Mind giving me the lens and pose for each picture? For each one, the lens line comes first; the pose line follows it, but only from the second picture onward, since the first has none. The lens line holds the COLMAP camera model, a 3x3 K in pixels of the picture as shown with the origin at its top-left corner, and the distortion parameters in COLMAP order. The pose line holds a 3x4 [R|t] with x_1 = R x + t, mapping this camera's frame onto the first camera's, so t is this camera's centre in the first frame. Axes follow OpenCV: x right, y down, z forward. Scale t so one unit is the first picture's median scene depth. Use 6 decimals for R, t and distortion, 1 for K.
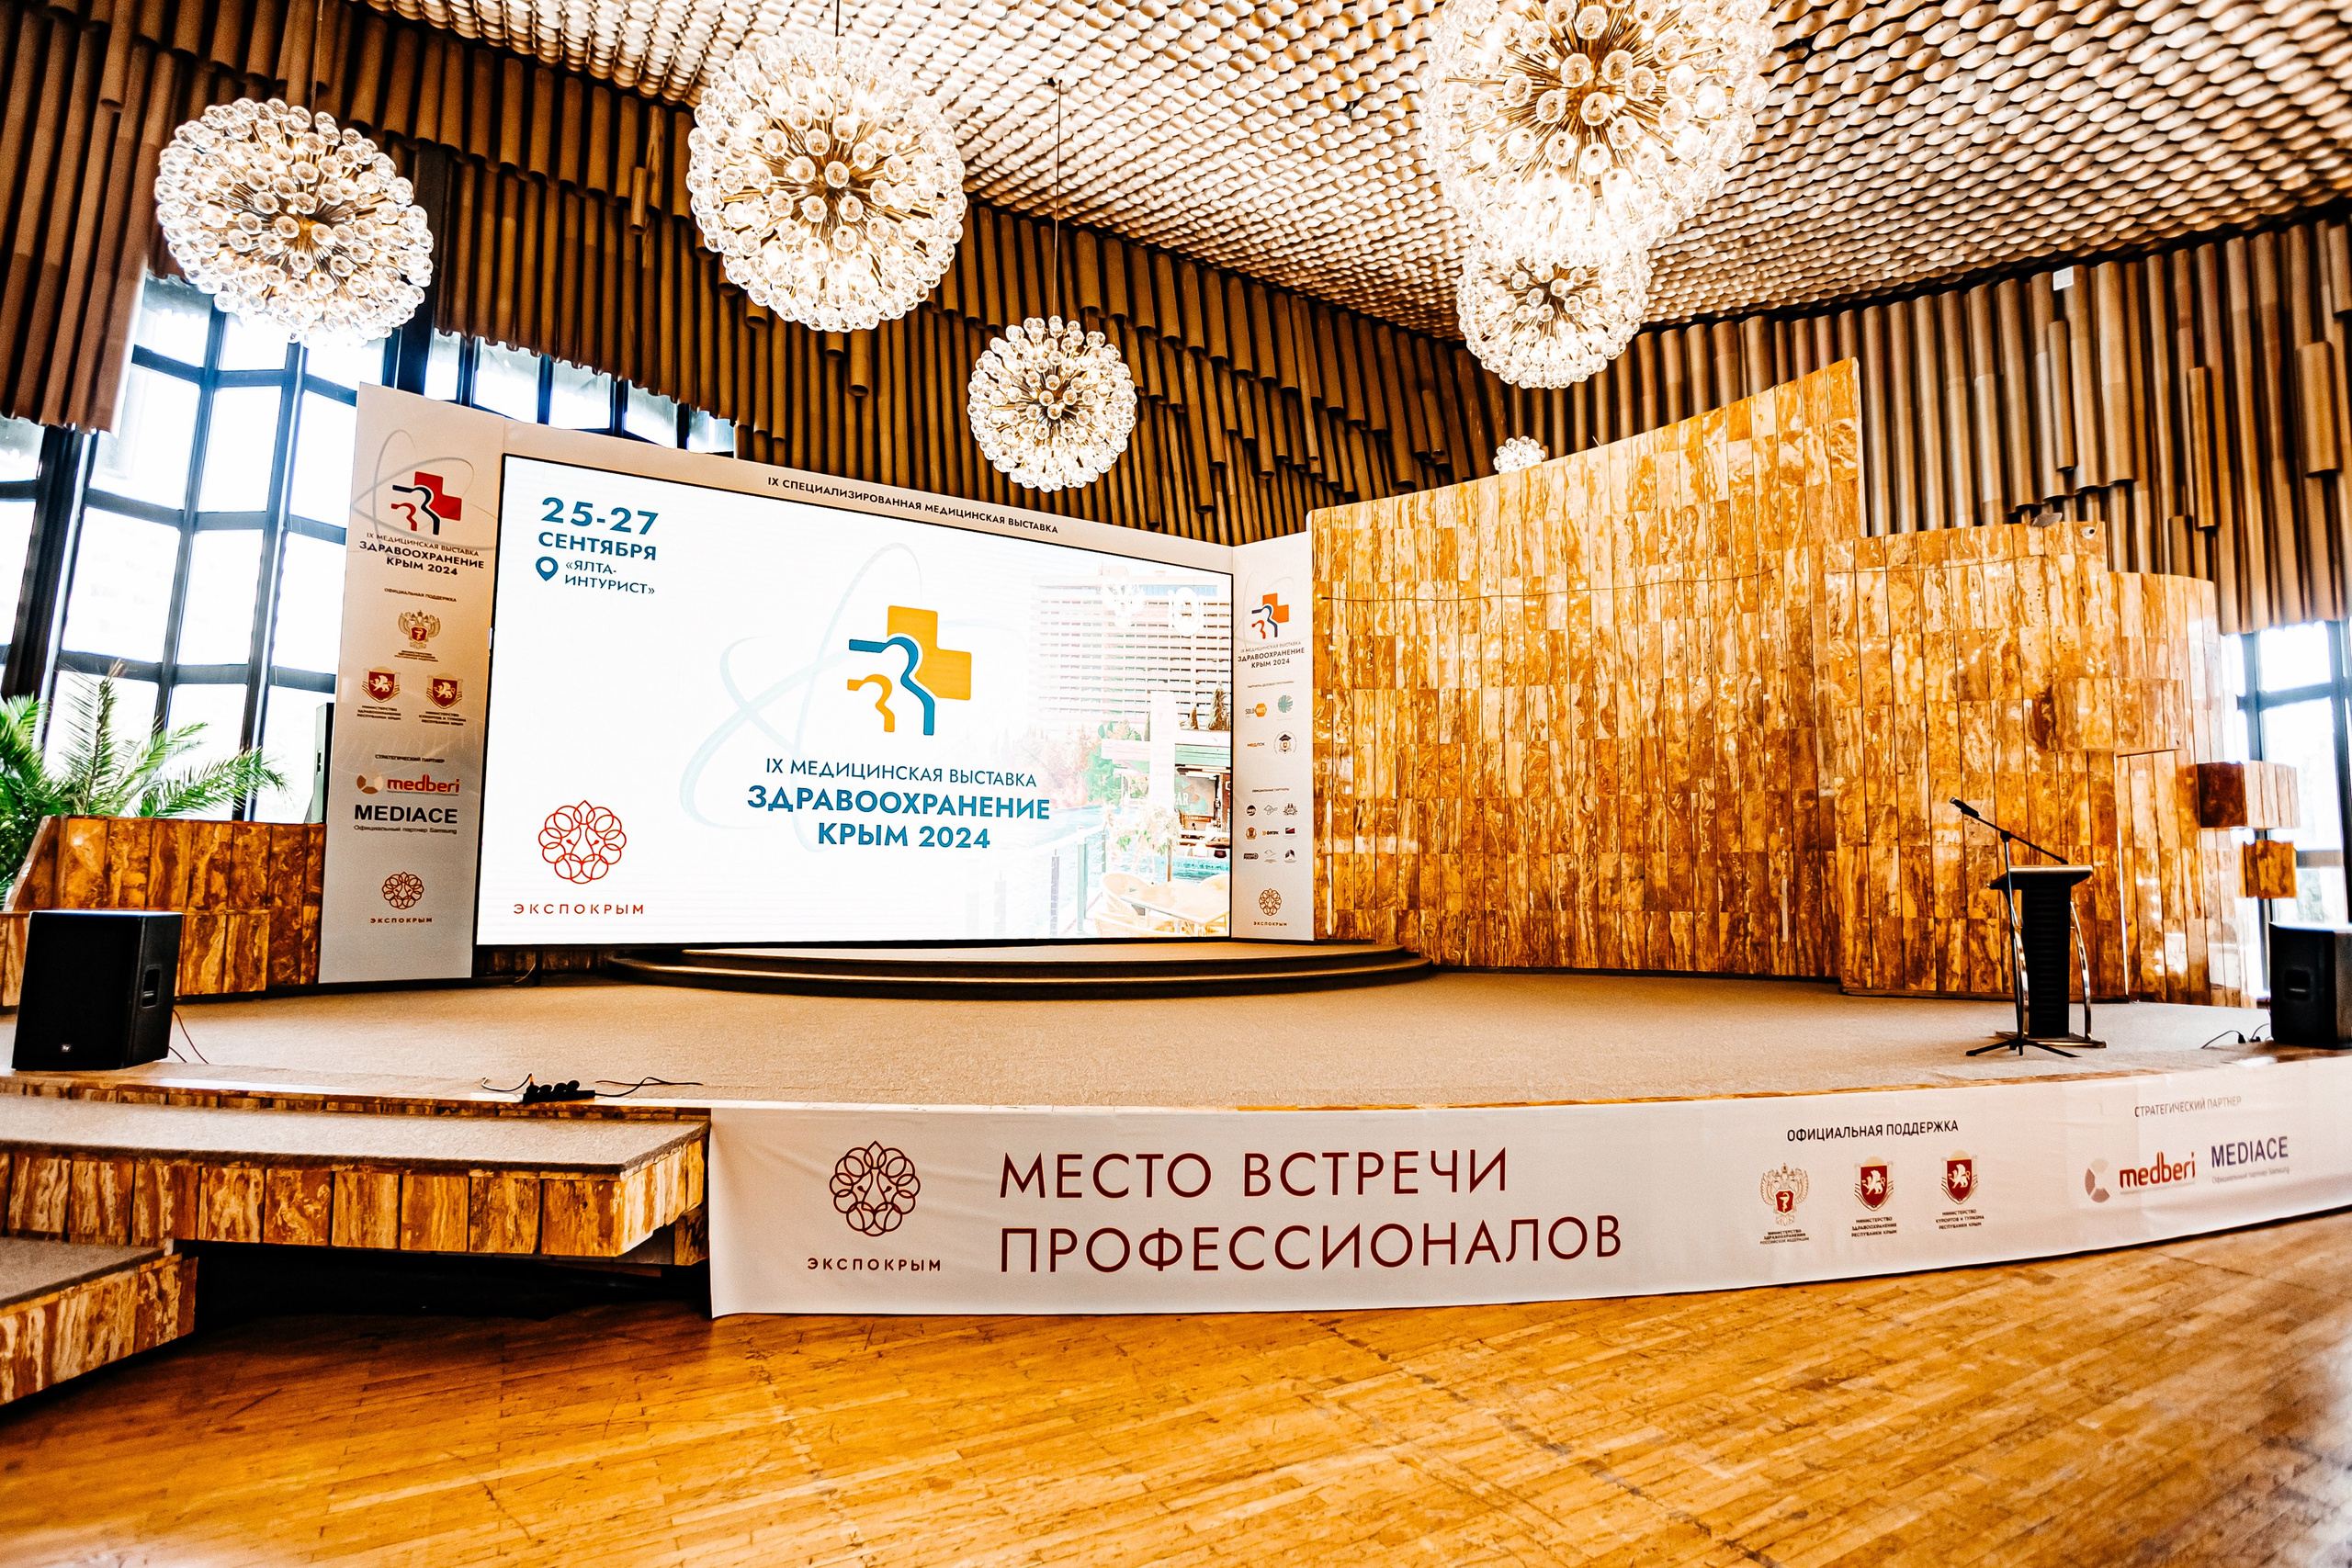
lens RADIAL K [[1149.9, 0, 1176.0], [0, 1149.9, 784.0], [0, 0, 1]] dist [-0.001760, -0.000608]
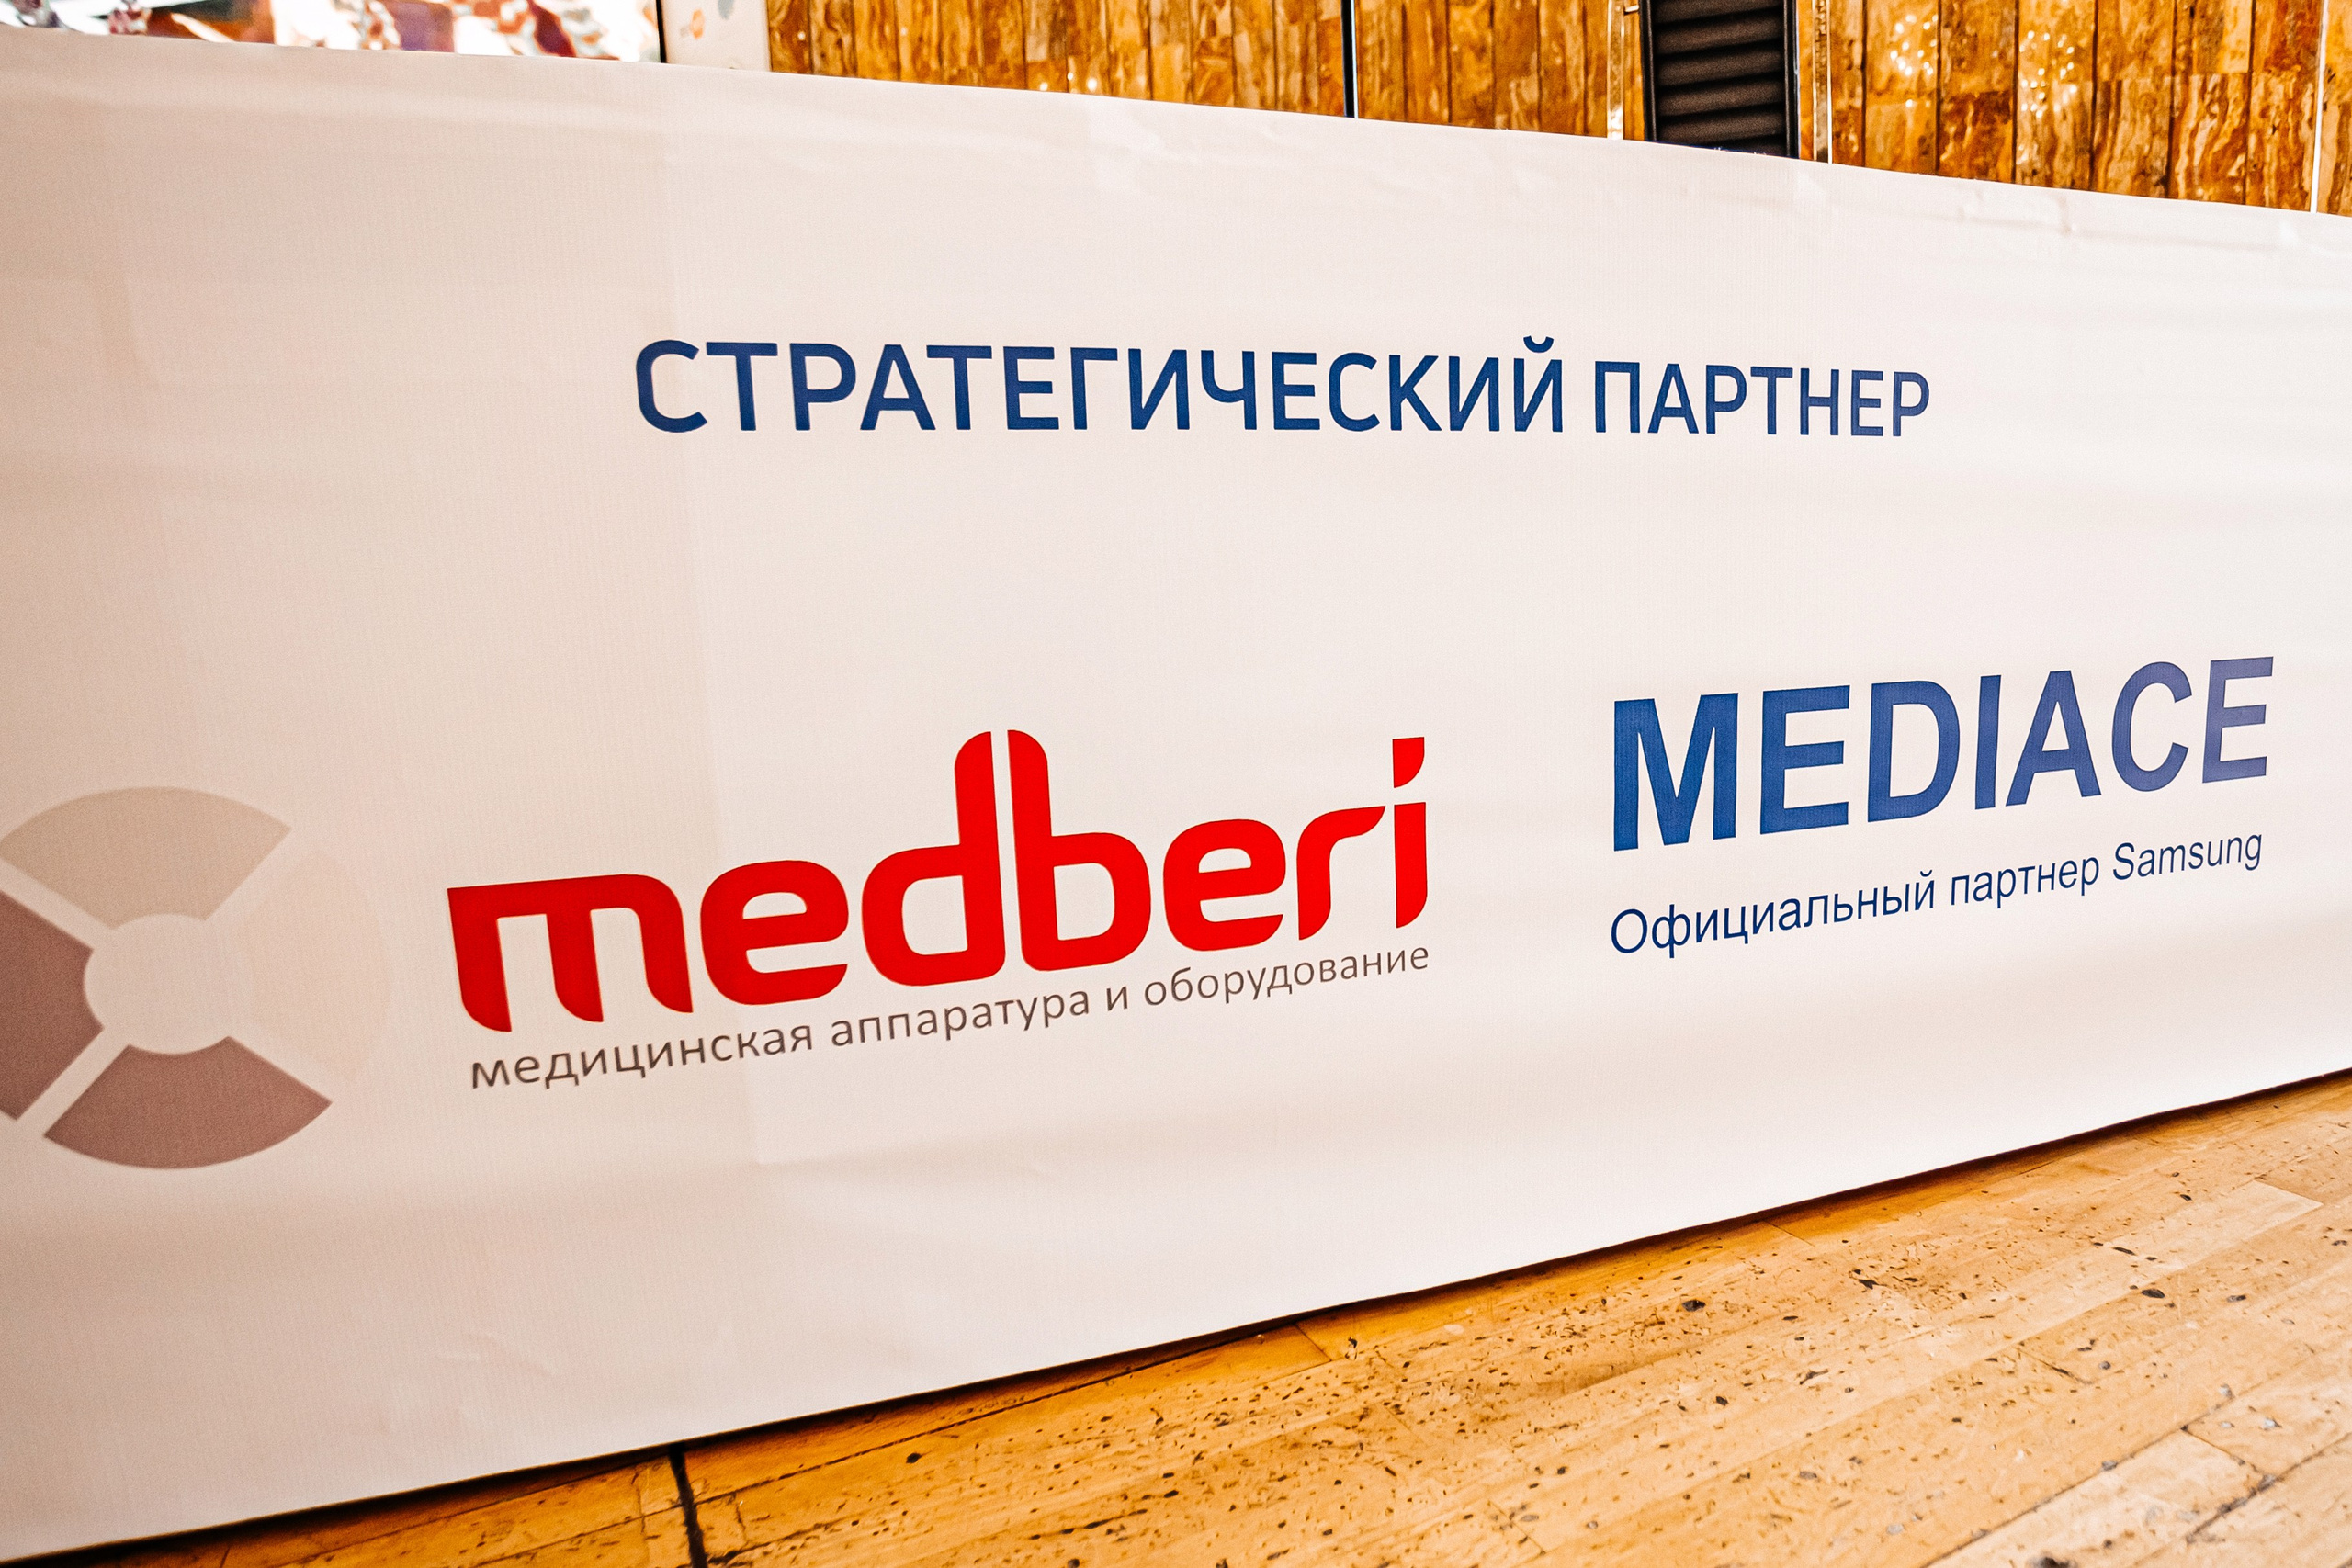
lens RADIAL K [[1497.7, 0, 1176.0], [0, 1497.7, 784.0], [0, 0, 1]] dist [-0.041802, -0.000162]
pose [[0.997596, -0.026958, -0.063847, 0.351606], [0.042289, 0.966643, 0.252614, 0.114617], [0.054907, -0.254707, 0.965458, 0.338567]]
